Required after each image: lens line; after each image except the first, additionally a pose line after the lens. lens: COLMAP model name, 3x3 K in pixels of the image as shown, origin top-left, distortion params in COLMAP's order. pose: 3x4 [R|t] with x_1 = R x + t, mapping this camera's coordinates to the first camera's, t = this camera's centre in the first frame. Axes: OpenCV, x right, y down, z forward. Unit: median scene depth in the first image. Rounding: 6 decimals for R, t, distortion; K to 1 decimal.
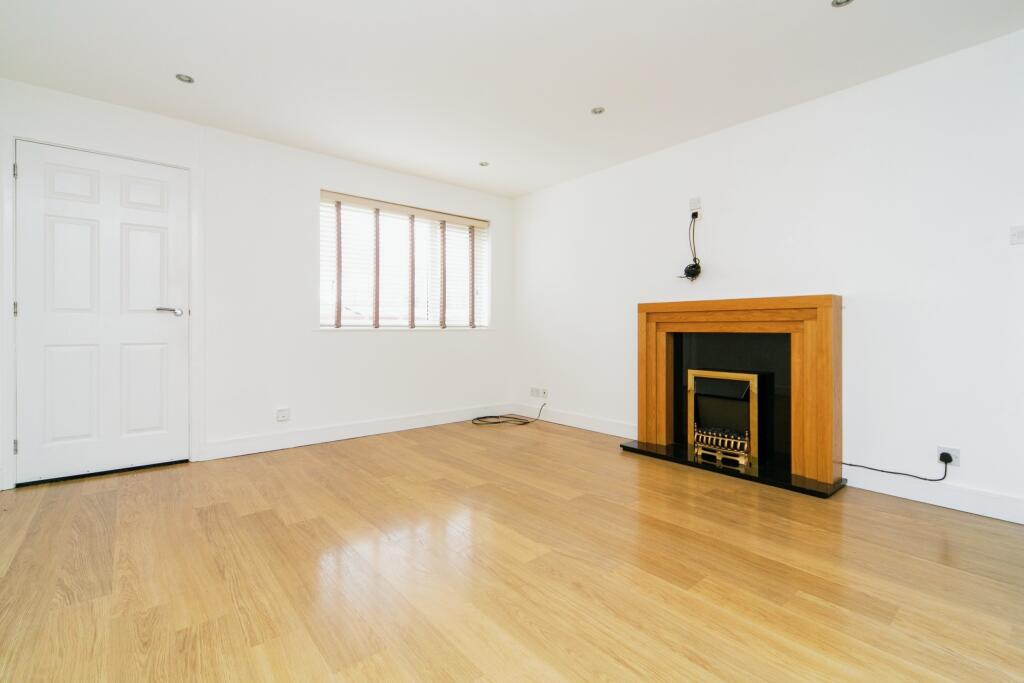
lens RADIAL K [[465.1, 0, 512.1], [0, 465.1, 326.1], [0, 0, 1]] dist [0.001567, -0.000002]
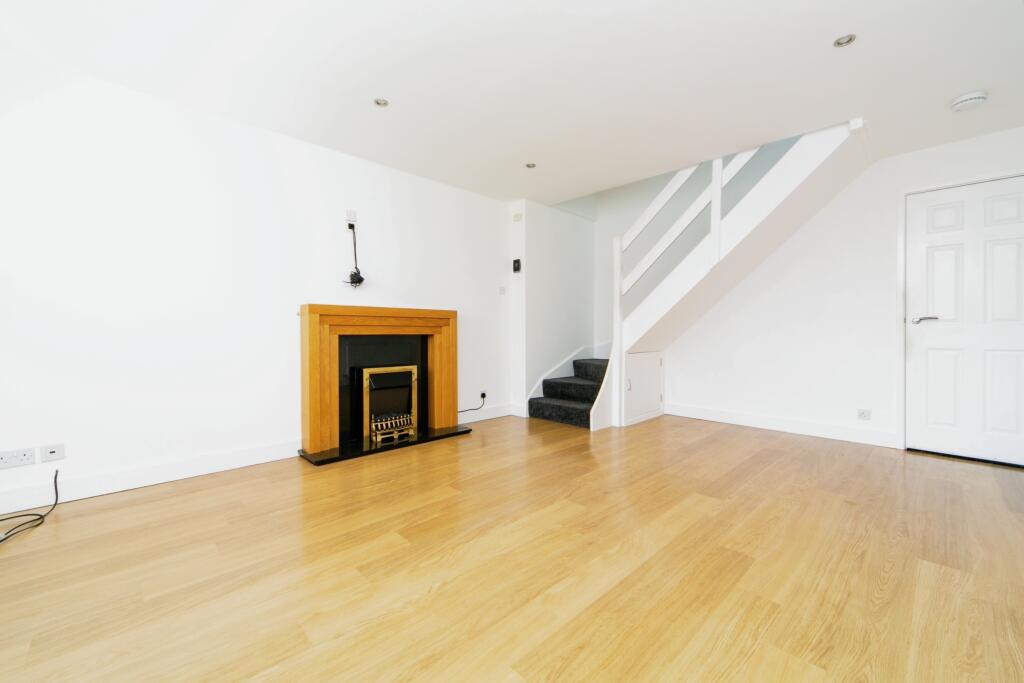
lens RADIAL K [[426.5, 0, 512.2], [0, 426.5, 332.9], [0, 0, 1]] dist [-0.000677, -0.000265]
pose [[-0.092207, -0.003820, 0.995733, -0.708286], [-0.008537, 0.999959, 0.003046, 0.003351], [-0.995703, -0.008220, -0.092236, 0.805101]]
